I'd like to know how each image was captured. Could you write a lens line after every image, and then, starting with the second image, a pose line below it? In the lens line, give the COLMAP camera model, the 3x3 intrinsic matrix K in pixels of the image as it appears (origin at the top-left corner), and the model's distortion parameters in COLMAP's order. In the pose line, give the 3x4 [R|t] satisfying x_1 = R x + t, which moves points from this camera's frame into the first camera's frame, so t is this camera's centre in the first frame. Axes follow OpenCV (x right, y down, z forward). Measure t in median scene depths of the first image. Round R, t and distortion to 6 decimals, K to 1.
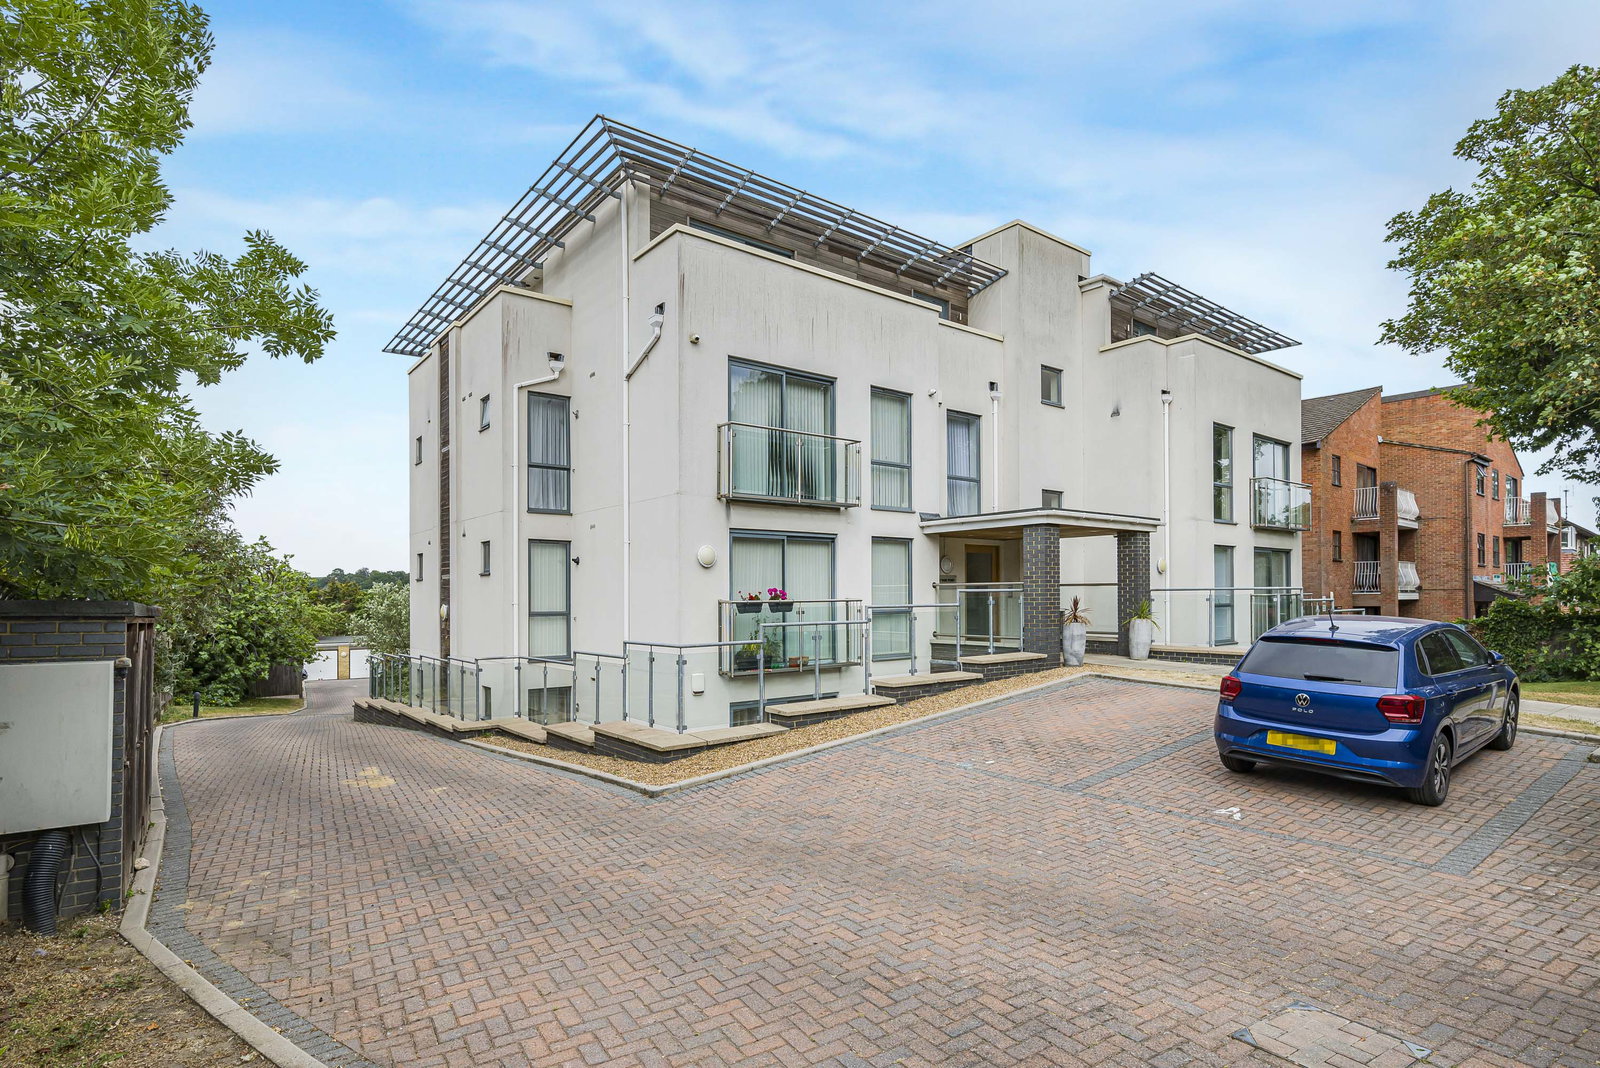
lens RADIAL K [[826.6, 0, 800.0], [0, 826.6, 577.6], [0, 0, 1]] dist [0.000633, 0.000047]
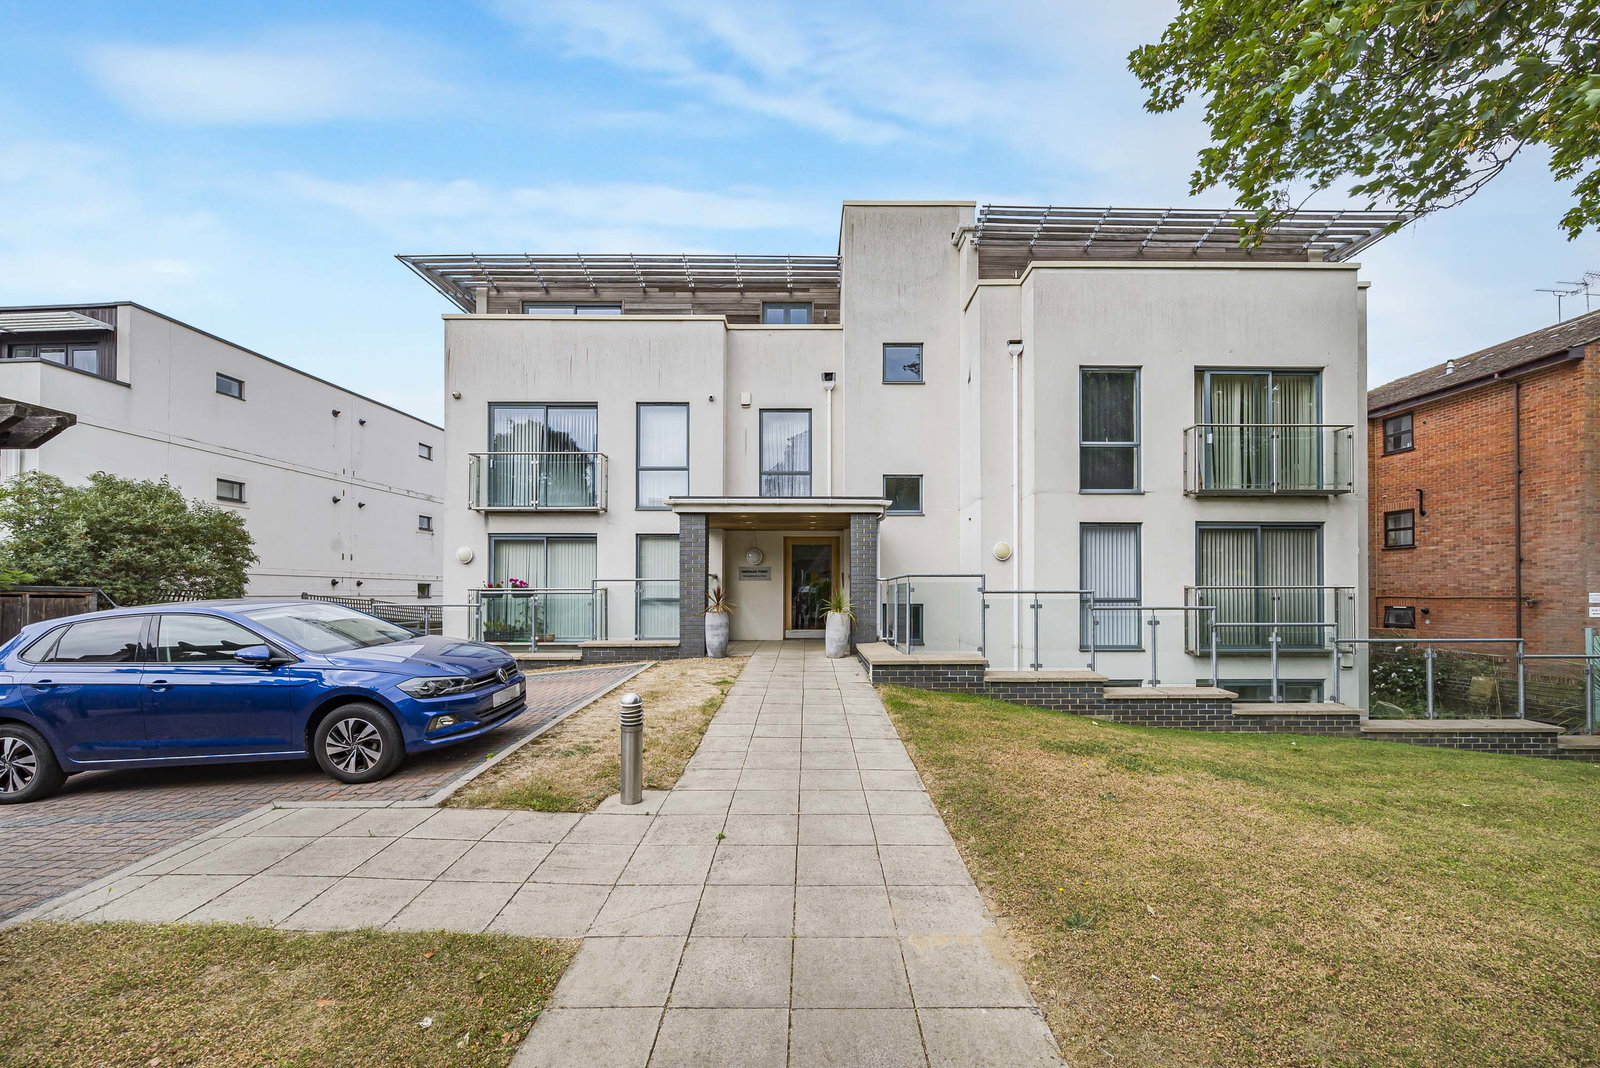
lens RADIAL K [[639.0, 0, 802.3], [0, 639.0, 580.9], [0, 0, 1]] dist [0.000982, 0.000054]
pose [[0.791560, 0.002300, -0.611088, 0.689872], [0.010873, 0.999782, 0.017848, 0.003327], [0.610995, -0.020772, 0.791362, 0.361023]]
